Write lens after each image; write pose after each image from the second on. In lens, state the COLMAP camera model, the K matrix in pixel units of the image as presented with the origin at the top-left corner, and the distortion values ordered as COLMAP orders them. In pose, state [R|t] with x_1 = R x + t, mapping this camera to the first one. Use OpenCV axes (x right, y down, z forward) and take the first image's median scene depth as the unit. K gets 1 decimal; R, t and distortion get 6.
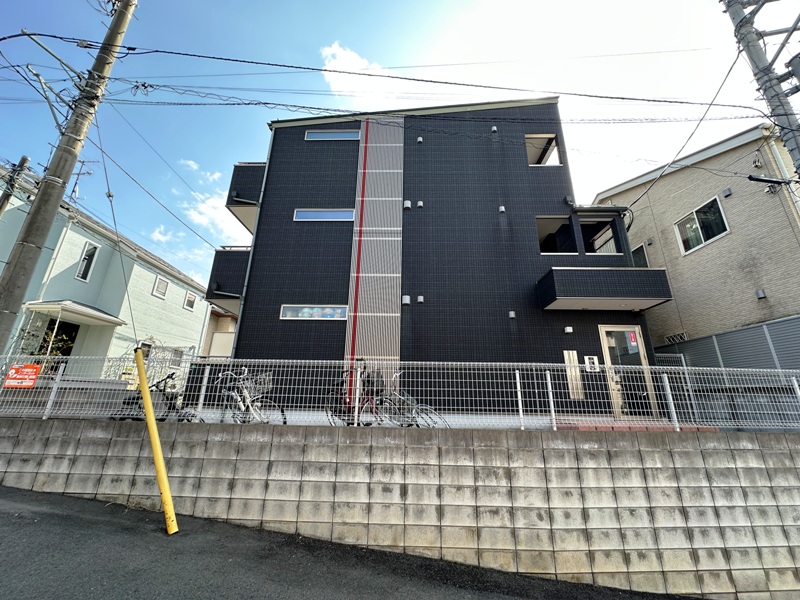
lens RADIAL K [[317.5, 0, 399.8], [0, 317.5, 295.6], [0, 0, 1]] dist [0.001382, -0.000096]
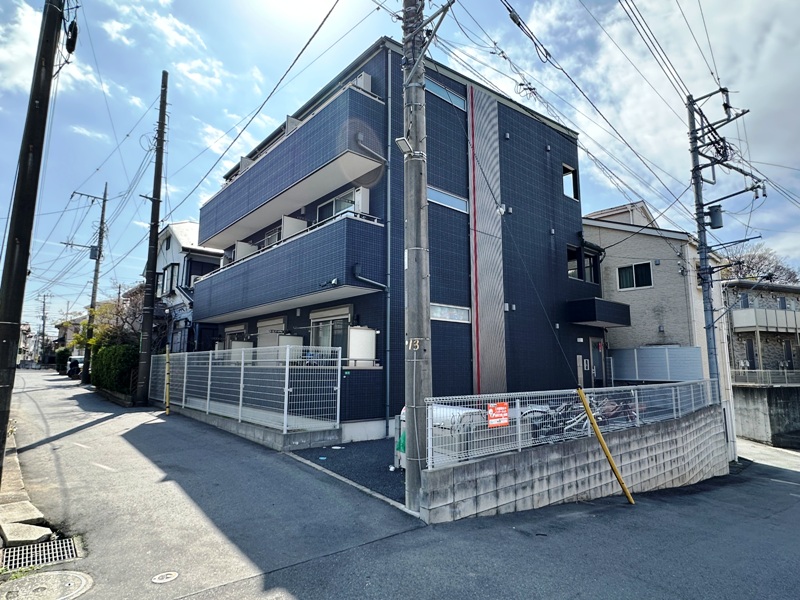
lens RADIAL K [[442.9, 0, 401.7], [0, 442.9, 300.3], [0, 0, 1]] dist [-0.002181, 0.000427]
pose [[0.736577, 0.083289, 0.671206, -2.380153], [-0.205080, 0.973173, 0.104294, -0.179010], [-0.644512, -0.214471, 0.733898, 0.256705]]
